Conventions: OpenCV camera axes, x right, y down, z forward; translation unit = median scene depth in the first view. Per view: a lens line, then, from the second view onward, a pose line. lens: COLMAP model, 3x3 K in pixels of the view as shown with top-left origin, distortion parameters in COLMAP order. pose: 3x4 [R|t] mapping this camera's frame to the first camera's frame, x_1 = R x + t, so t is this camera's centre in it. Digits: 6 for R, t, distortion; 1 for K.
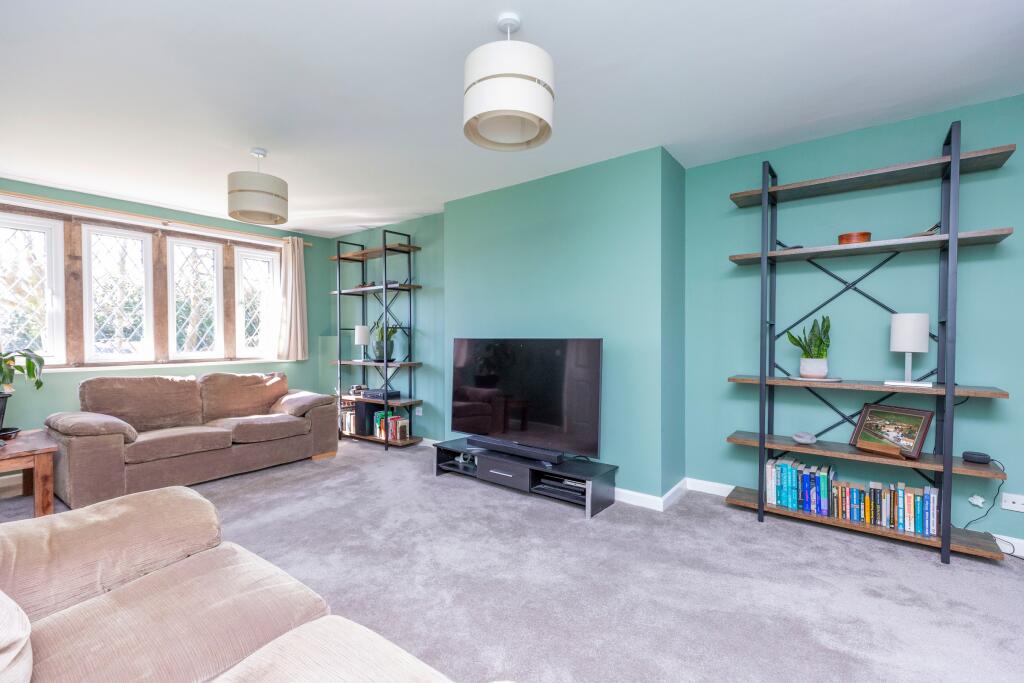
lens RADIAL K [[462.9, 0, 512.5], [0, 462.9, 342.0], [0, 0, 1]] dist [-0.000330, 0.000871]
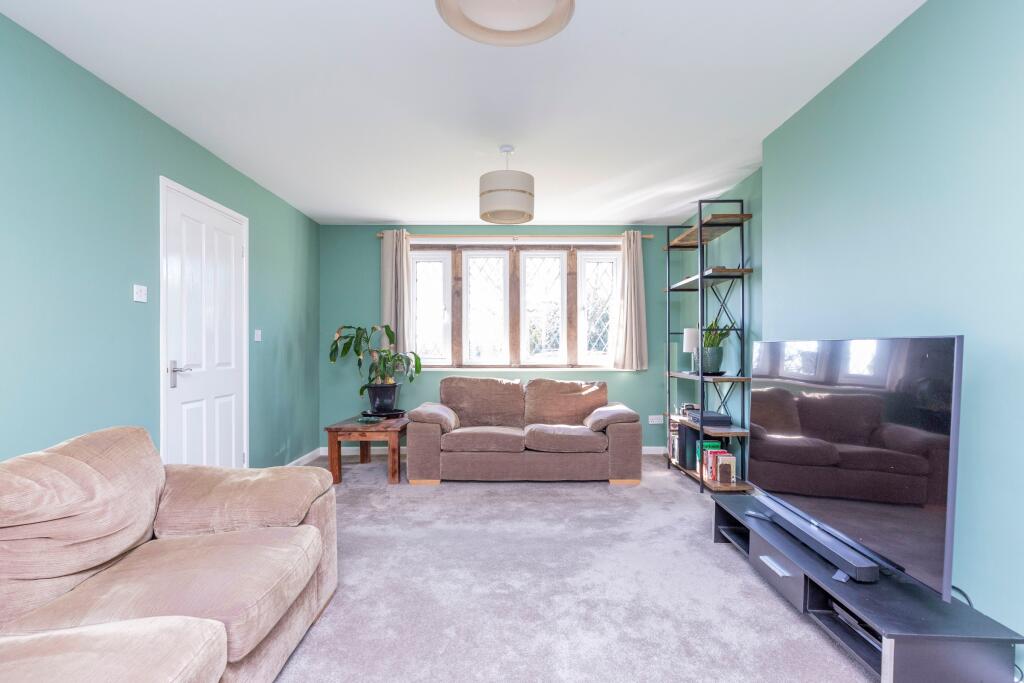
lens RADIAL K [[536.0, 0, 510.8], [0, 536.0, 345.0], [0, 0, 1]] dist [0.007938, -0.000029]
pose [[0.592959, -0.003242, -0.805226, 0.253873], [-0.009988, 0.999885, -0.011380, 0.007576], [0.805171, 0.014791, 0.592858, 0.237560]]
